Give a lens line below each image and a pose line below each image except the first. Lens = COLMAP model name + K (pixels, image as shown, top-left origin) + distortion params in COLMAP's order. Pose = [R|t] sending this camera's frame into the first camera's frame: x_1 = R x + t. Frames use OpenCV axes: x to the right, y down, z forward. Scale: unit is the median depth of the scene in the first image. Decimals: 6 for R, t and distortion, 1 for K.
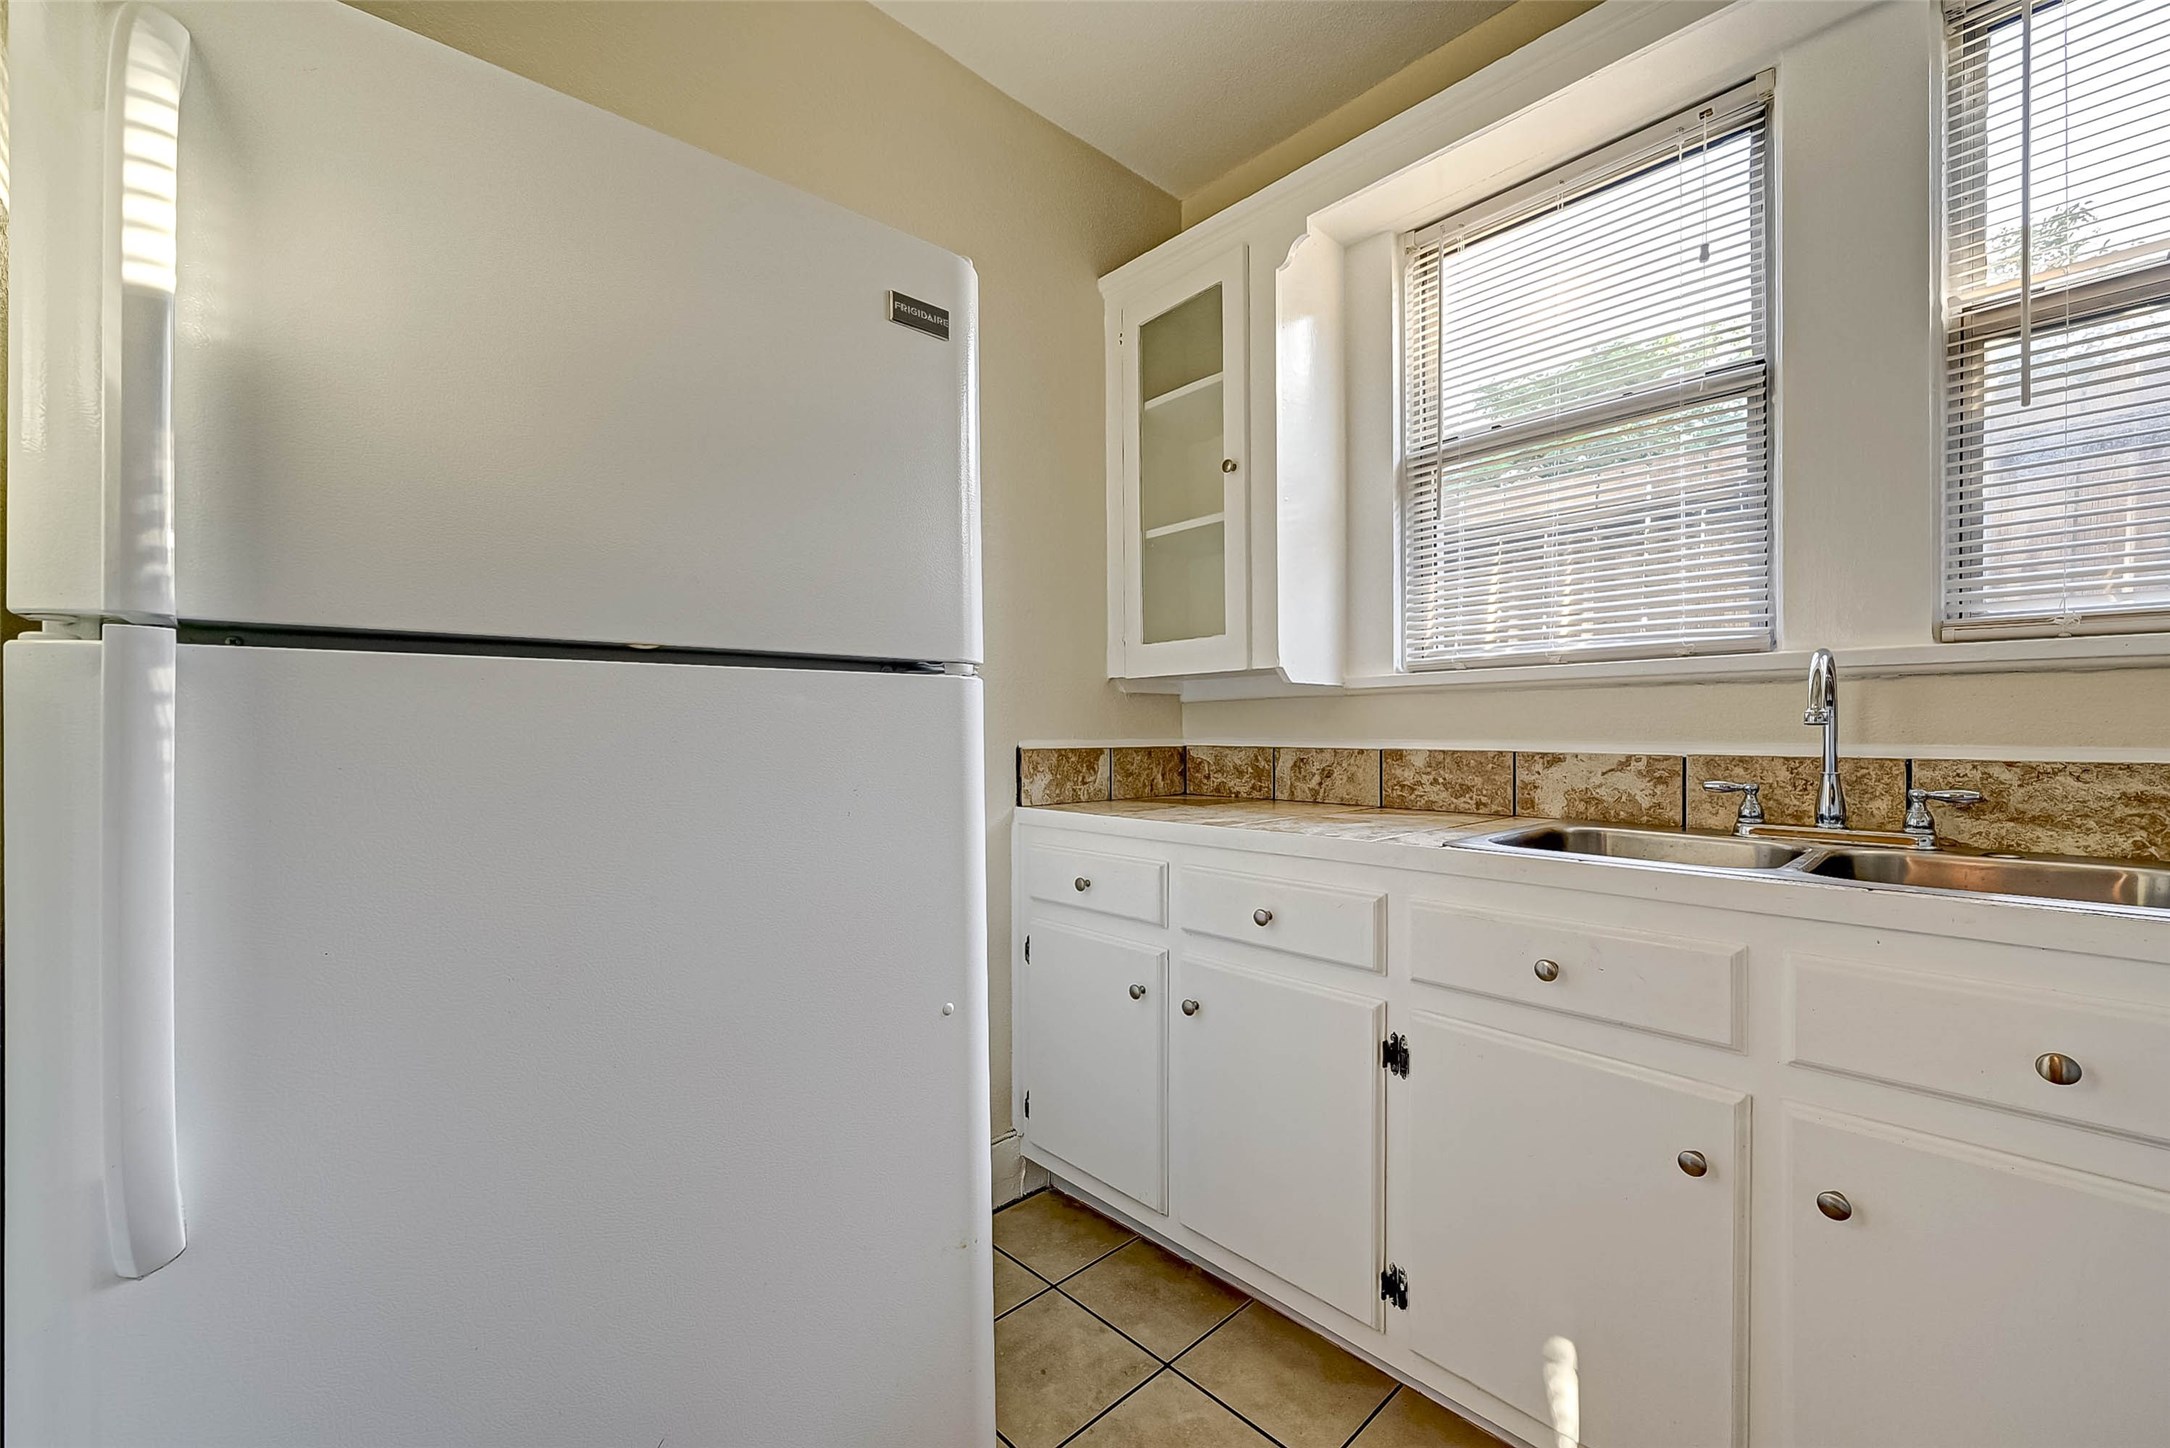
lens RADIAL K [[878.5, 0, 1072.4], [0, 878.5, 729.8], [0, 0, 1]] dist [0.000197, -0.000033]
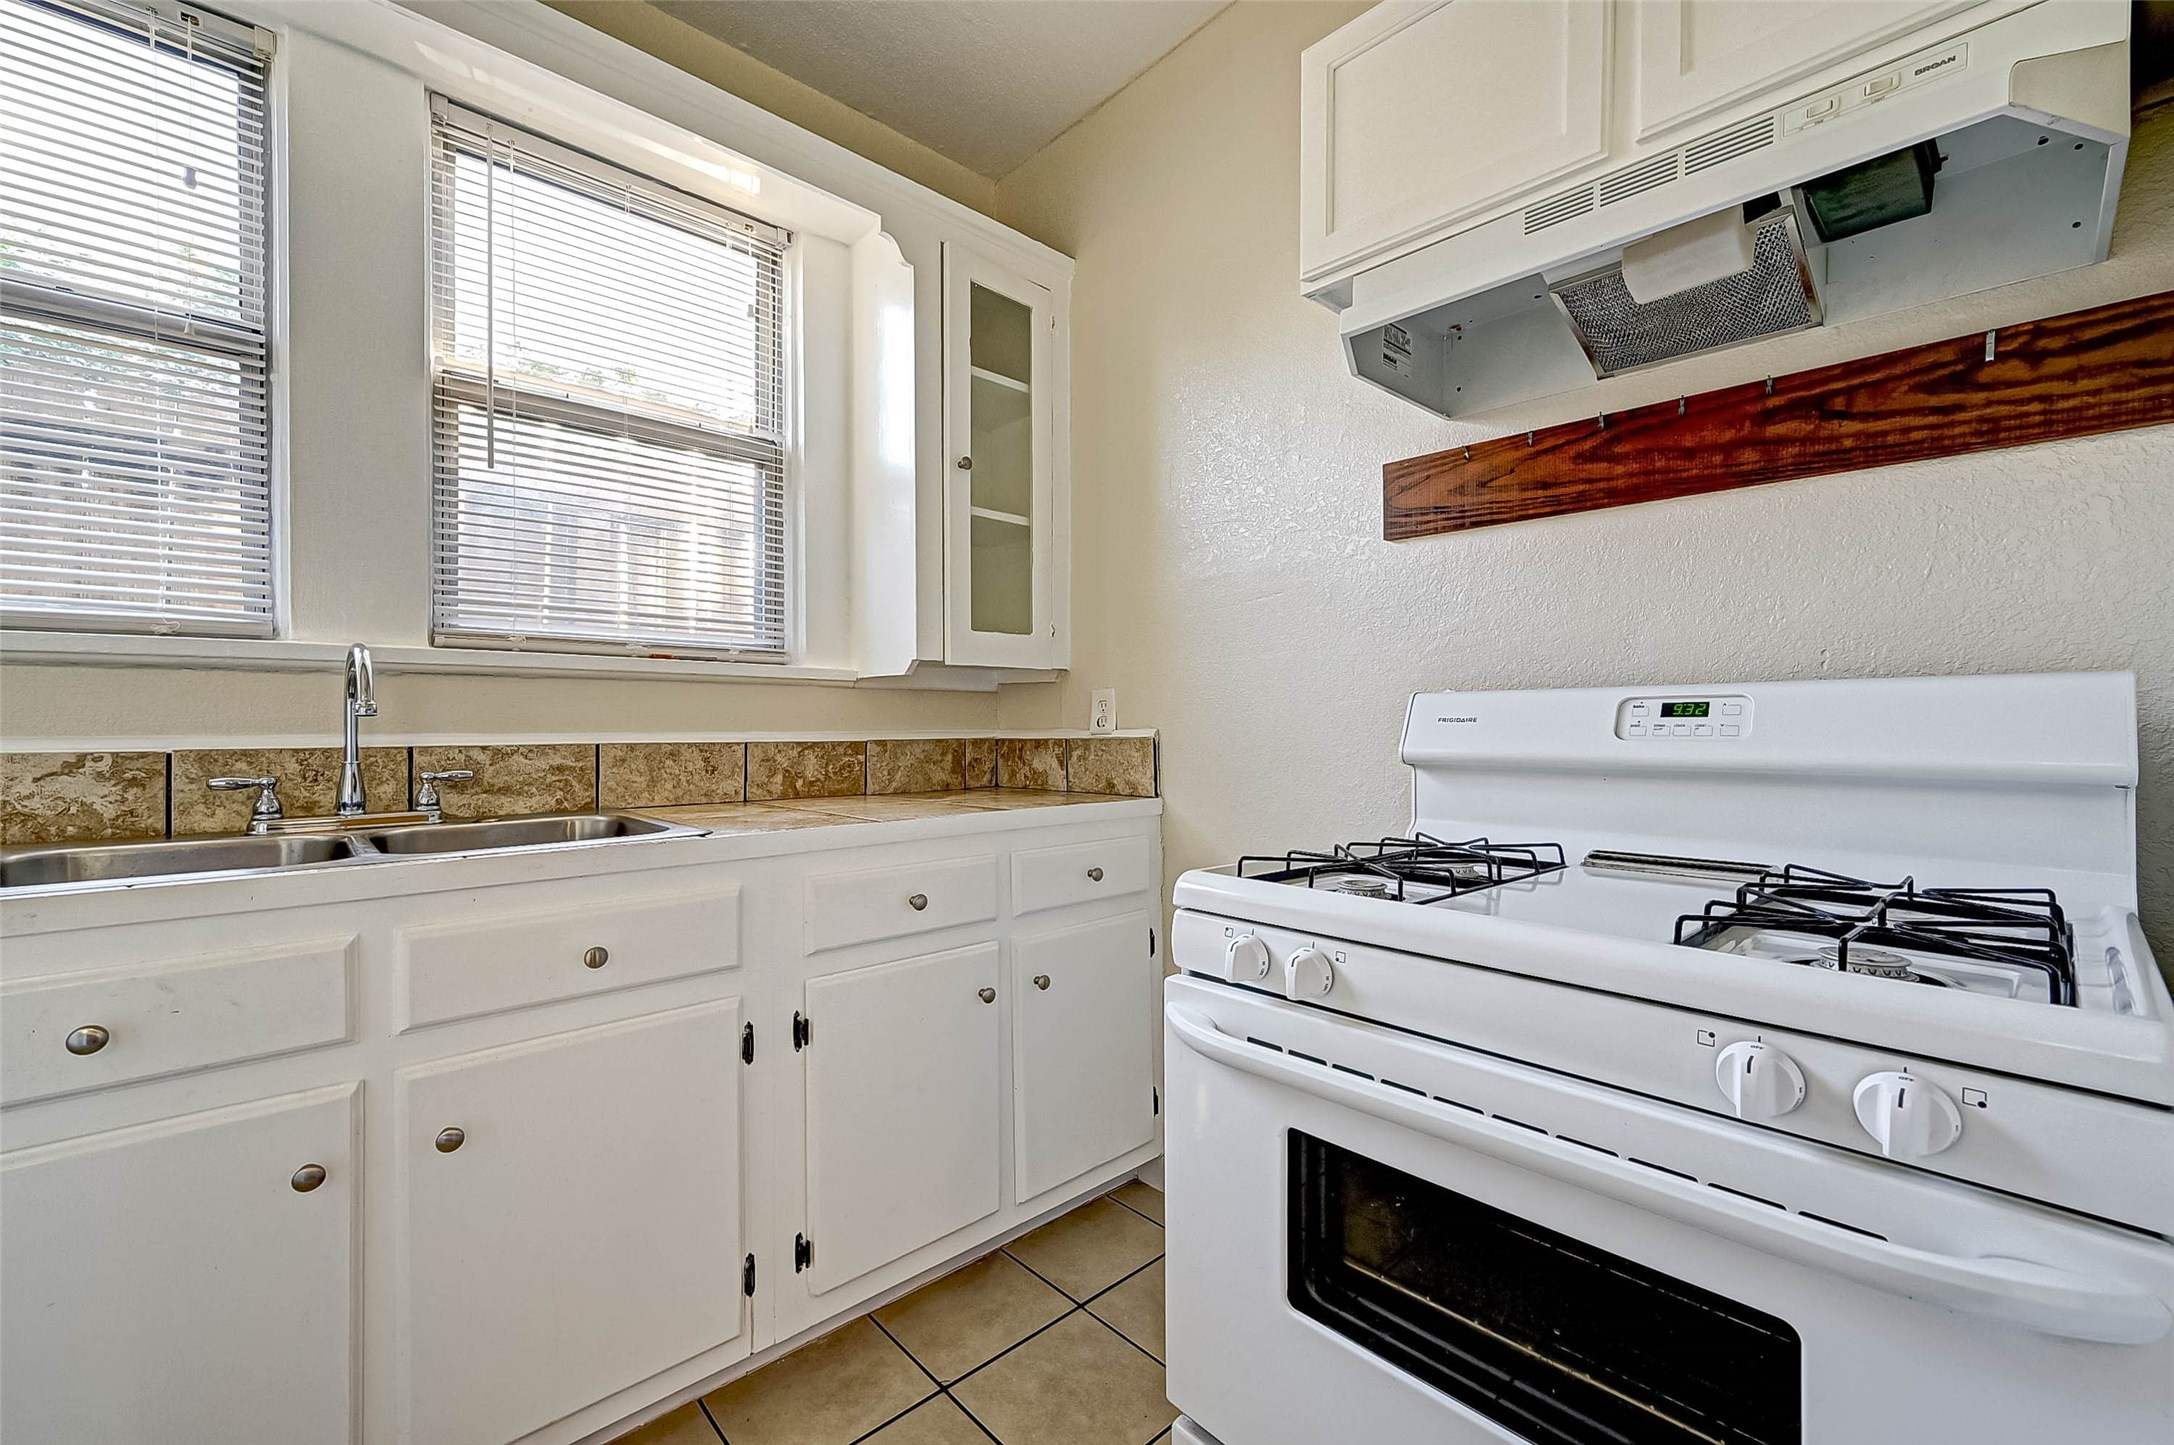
lens RADIAL K [[872.5, 0, 1094.2], [0, 872.5, 724.0], [0, 0, 1]] dist [-0.000038, 0.000104]
pose [[-0.005380, -0.003738, 0.999979, -0.146318], [0.001683, 0.999992, 0.003748, 0.000952], [-0.999984, 0.001703, -0.005374, 0.095973]]
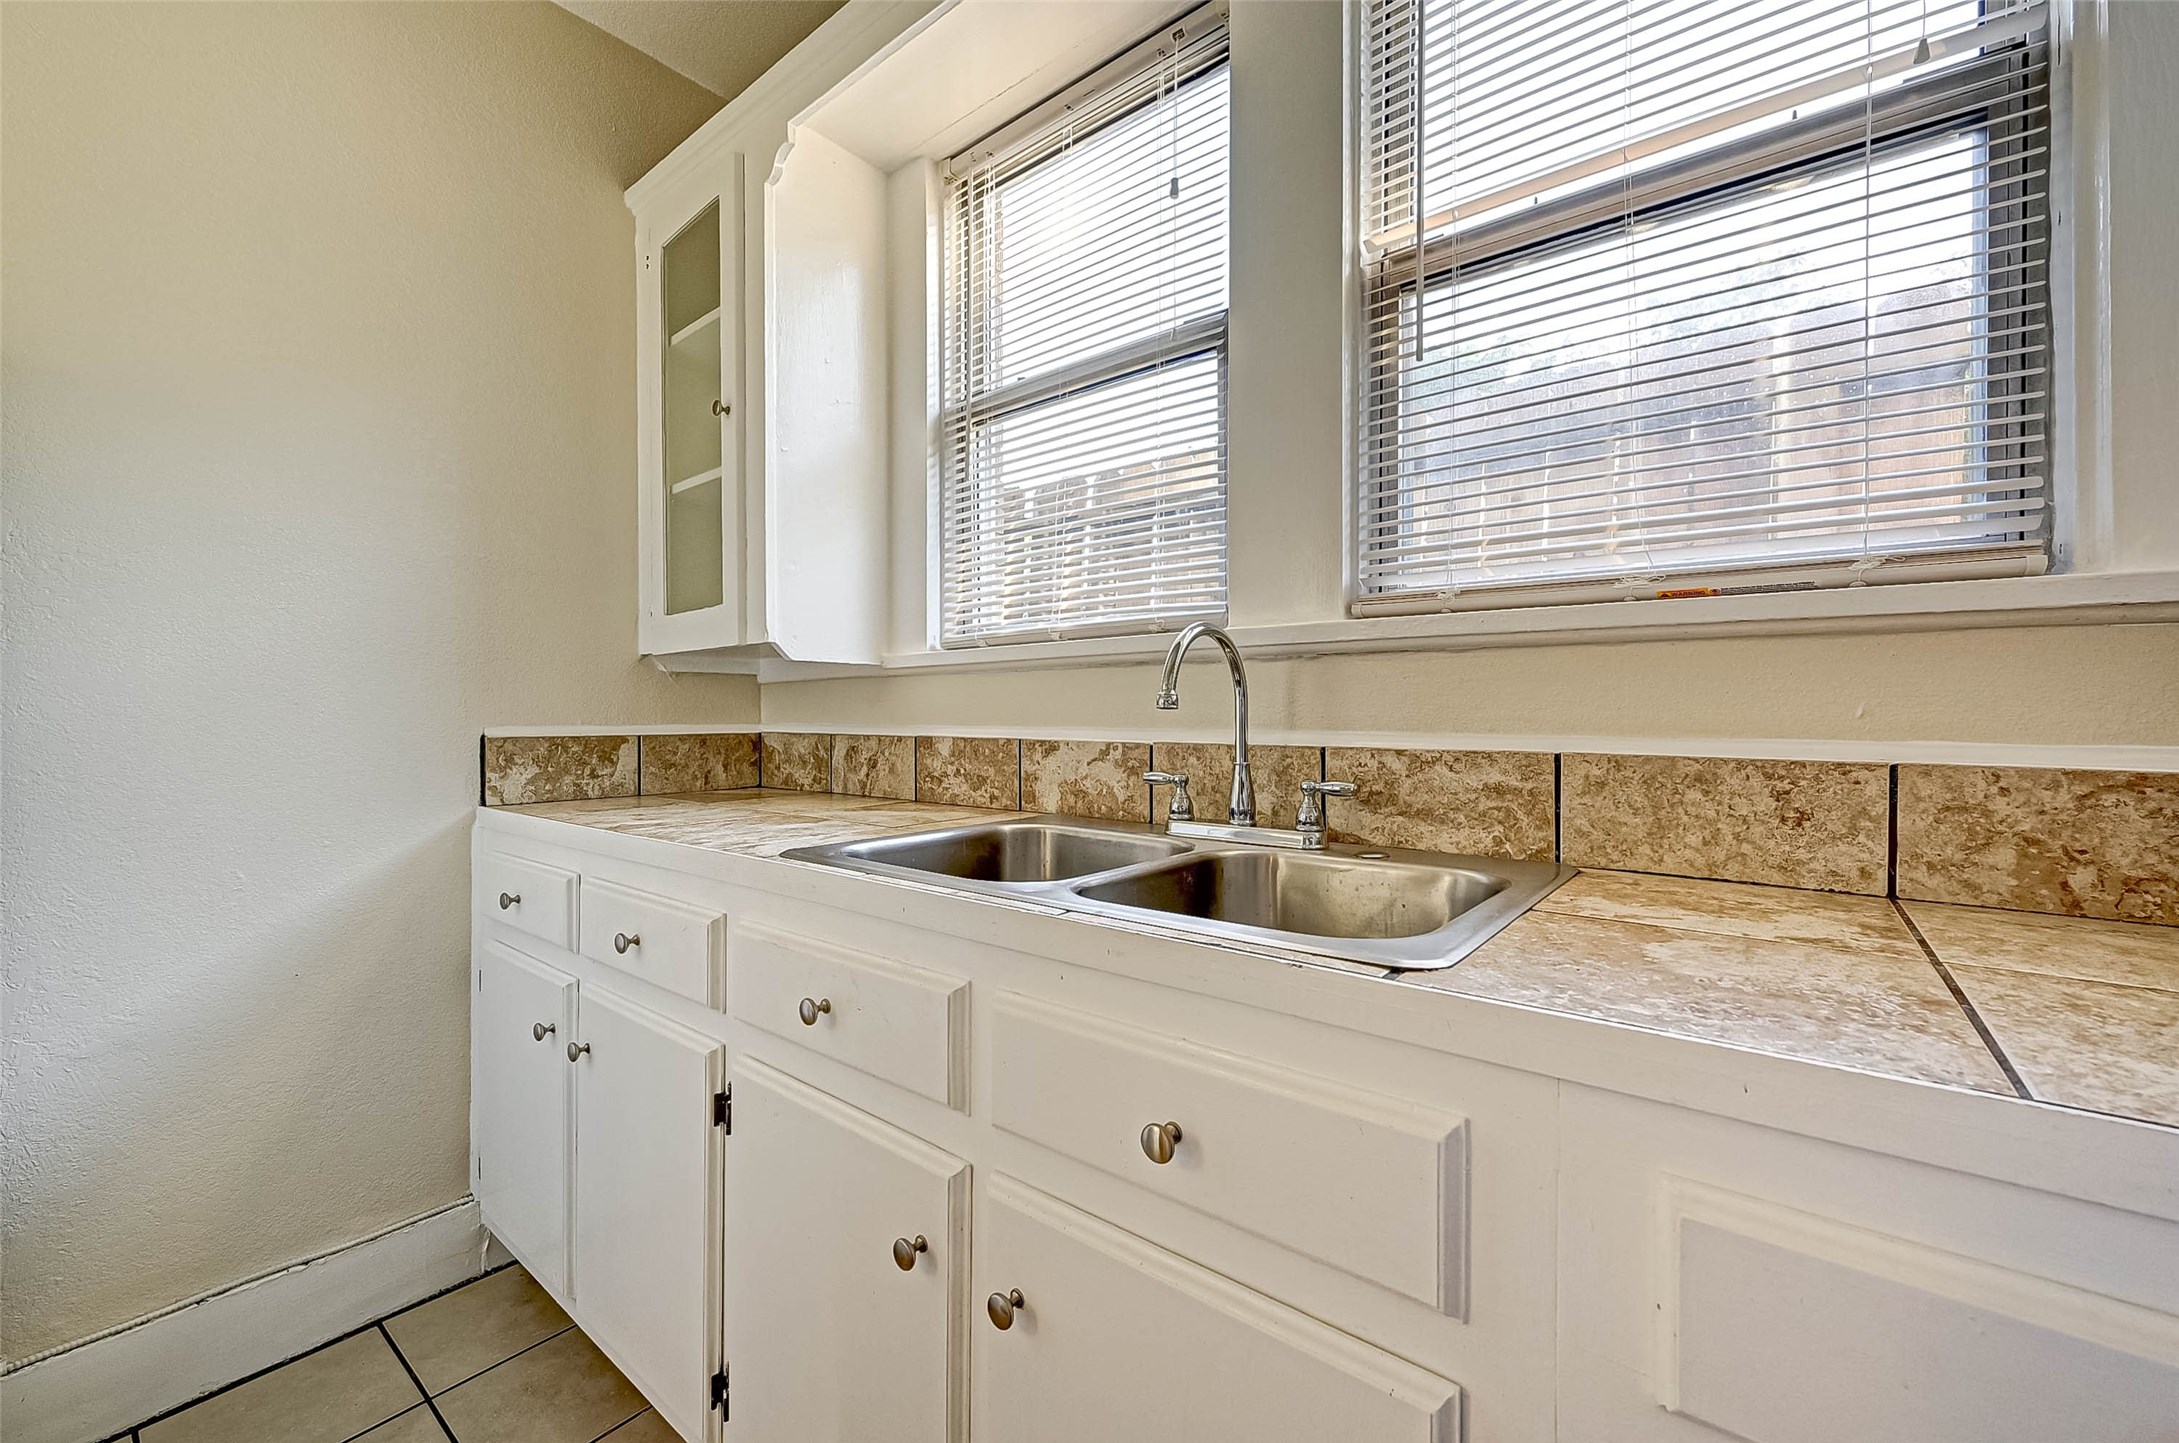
lens RADIAL K [[886.3, 0, 1068.3], [0, 886.3, 707.9], [0, 0, 1]] dist [-0.000627, -0.000140]
pose [[0.990013, 0.001574, 0.140966, 0.450194], [-0.000517, 0.999971, -0.007533, 0.000188], [-0.140974, 0.007385, 0.989986, 0.106415]]
